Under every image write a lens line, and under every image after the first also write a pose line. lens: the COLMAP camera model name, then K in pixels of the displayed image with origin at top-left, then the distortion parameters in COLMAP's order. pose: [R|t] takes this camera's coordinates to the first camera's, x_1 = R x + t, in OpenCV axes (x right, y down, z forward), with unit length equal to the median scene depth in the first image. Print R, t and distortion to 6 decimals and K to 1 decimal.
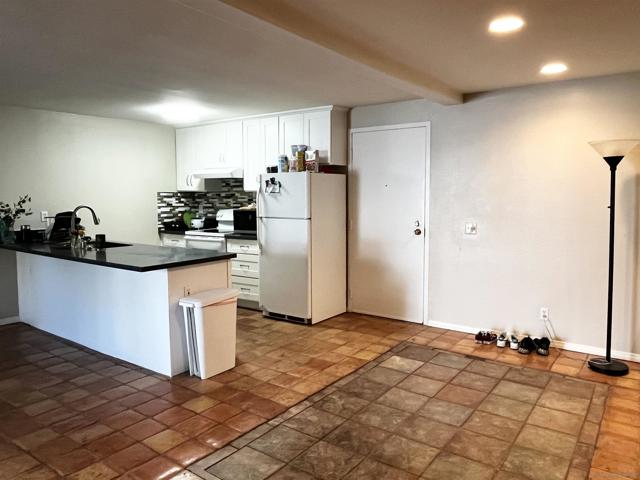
lens RADIAL K [[468.6, 0, 323.8], [0, 468.6, 231.0], [0, 0, 1]] dist [-0.001718, -0.001940]
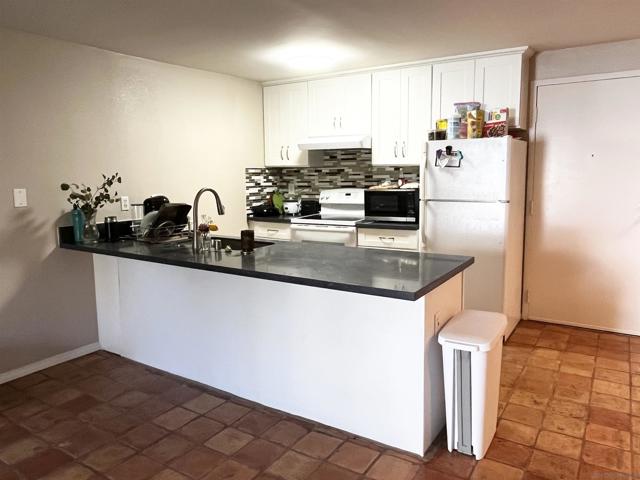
lens RADIAL K [[468.6, 0, 323.8], [0, 468.6, 231.0], [0, 0, 1]] dist [-0.001718, -0.001940]
pose [[0.998300, -0.018672, 0.055212, -0.352091], [0.015826, 0.998545, 0.051543, -0.022137], [-0.056094, -0.050582, 0.997143, 0.275553]]
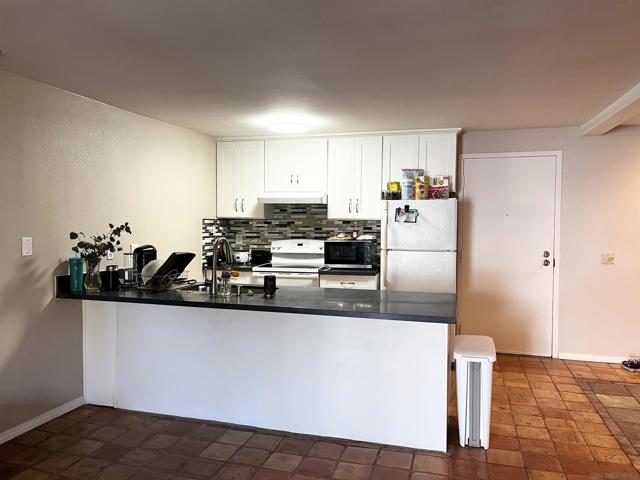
lens RADIAL K [[486.4, 0, 319.6], [0, 486.4, 243.6], [0, 0, 1]] dist [0.088092, -0.130061]
pose [[0.941973, -0.009205, 0.335562, -0.582924], [0.018403, 0.999537, -0.024240, -0.021662], [-0.335183, 0.029009, 0.941706, 0.188573]]
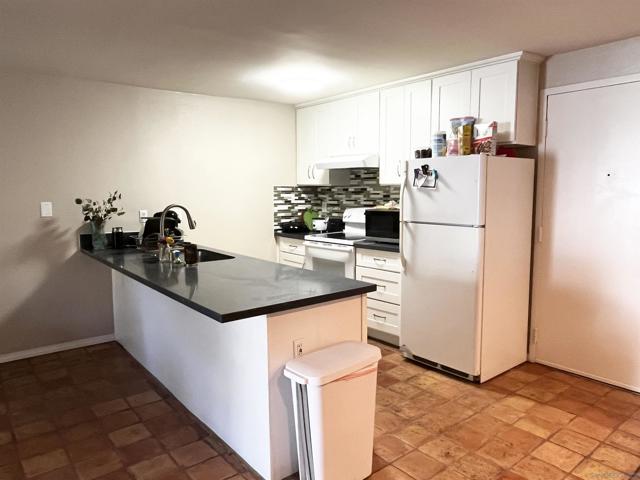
lens RADIAL K [[453.0, 0, 322.5], [0, 453.0, 237.6], [0, 0, 1]] dist [-0.005210, 0.000846]
pose [[0.965391, 0.025520, -0.259557, -0.080602], [-0.017642, 0.999312, 0.032637, -0.026580], [0.260211, -0.026928, 0.965176, 0.321020]]
